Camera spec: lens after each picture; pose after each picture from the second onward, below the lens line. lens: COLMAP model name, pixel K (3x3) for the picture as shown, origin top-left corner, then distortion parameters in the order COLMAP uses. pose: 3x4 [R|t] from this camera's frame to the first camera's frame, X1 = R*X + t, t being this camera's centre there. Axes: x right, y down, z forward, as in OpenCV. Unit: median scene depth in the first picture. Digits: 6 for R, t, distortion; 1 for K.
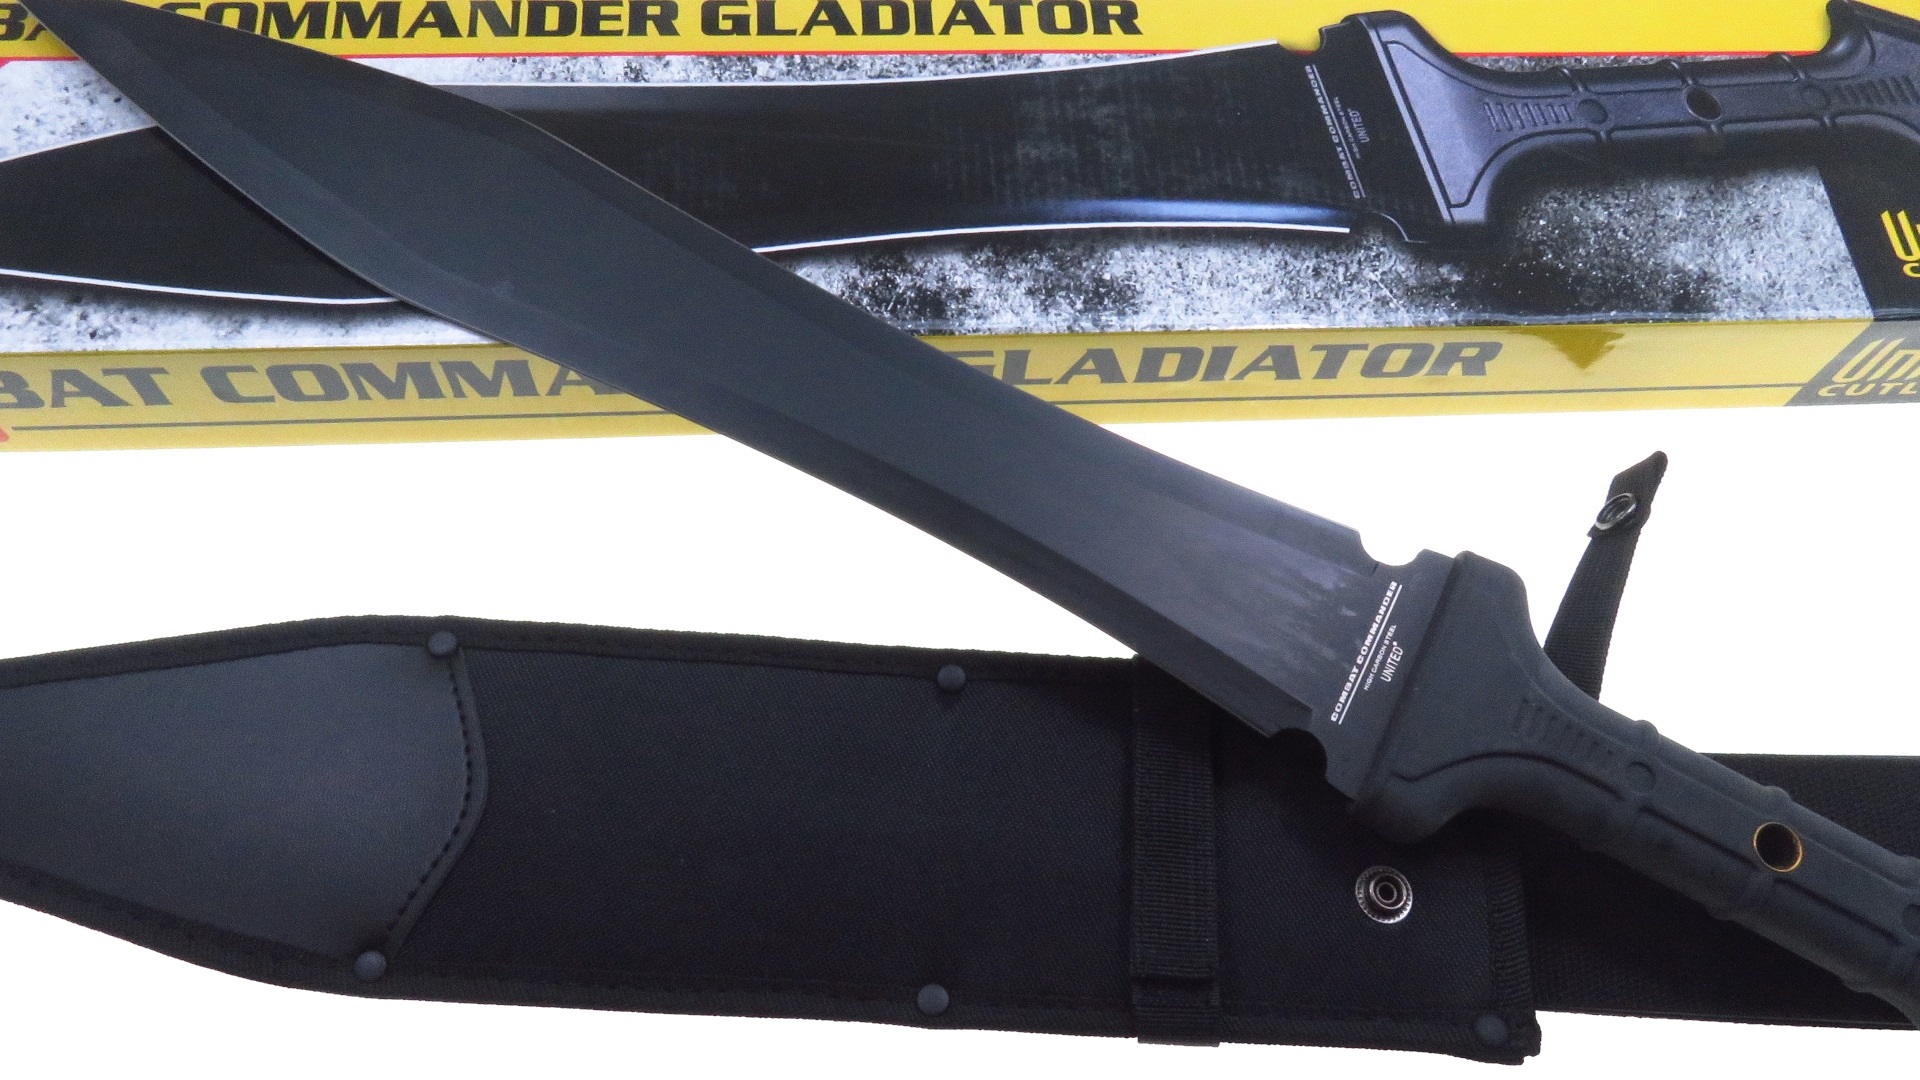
lens RADIAL K [[1572.9, 0, 960.0], [0, 1572.9, 540.0], [0, 0, 1]] dist [0.210881, -0.091130]
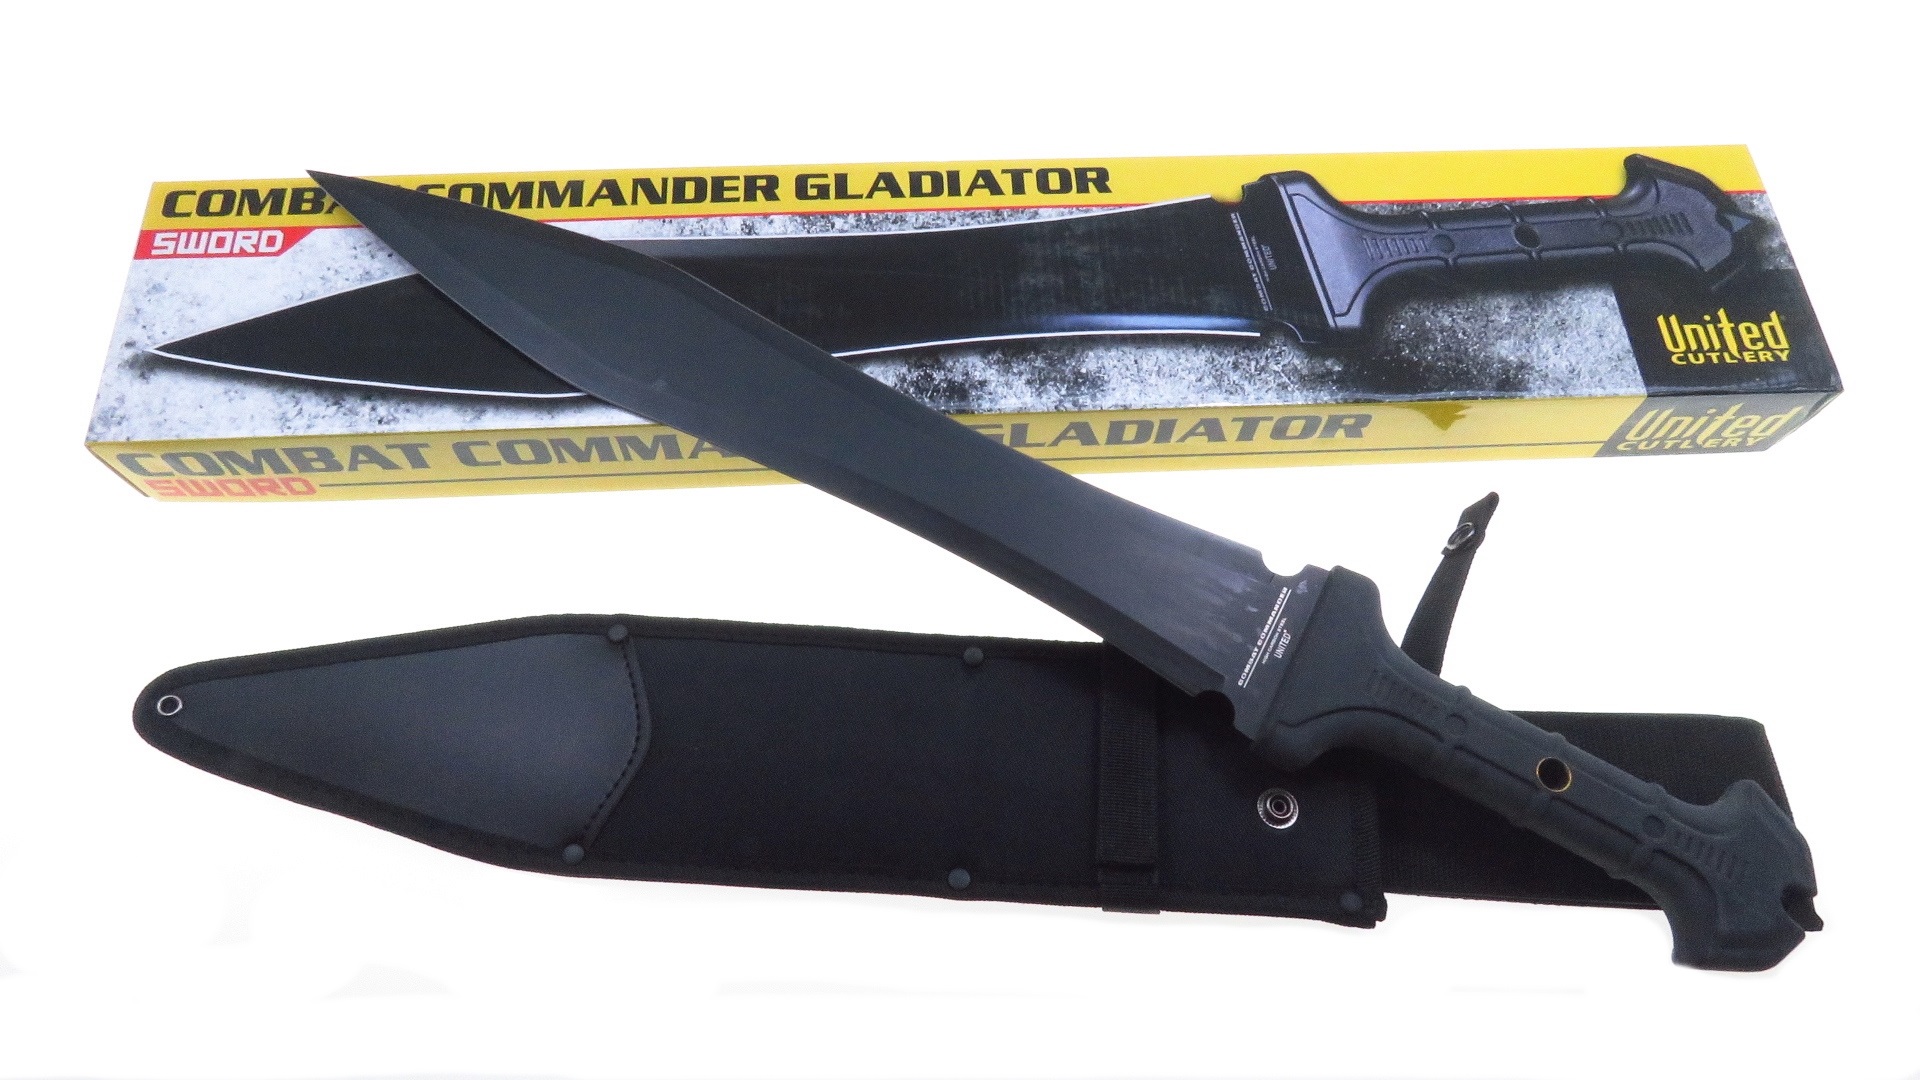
lens RADIAL K [[1323.2, 0, 960.0], [0, 1323.2, 540.0], [0, 0, 1]] dist [0.295373, 0.000088]
pose [[0.999436, -0.005231, -0.033170, 0.021641], [0.004852, 0.999922, -0.011499, -0.003125], [0.033228, 0.011332, 0.999384, -0.180339]]
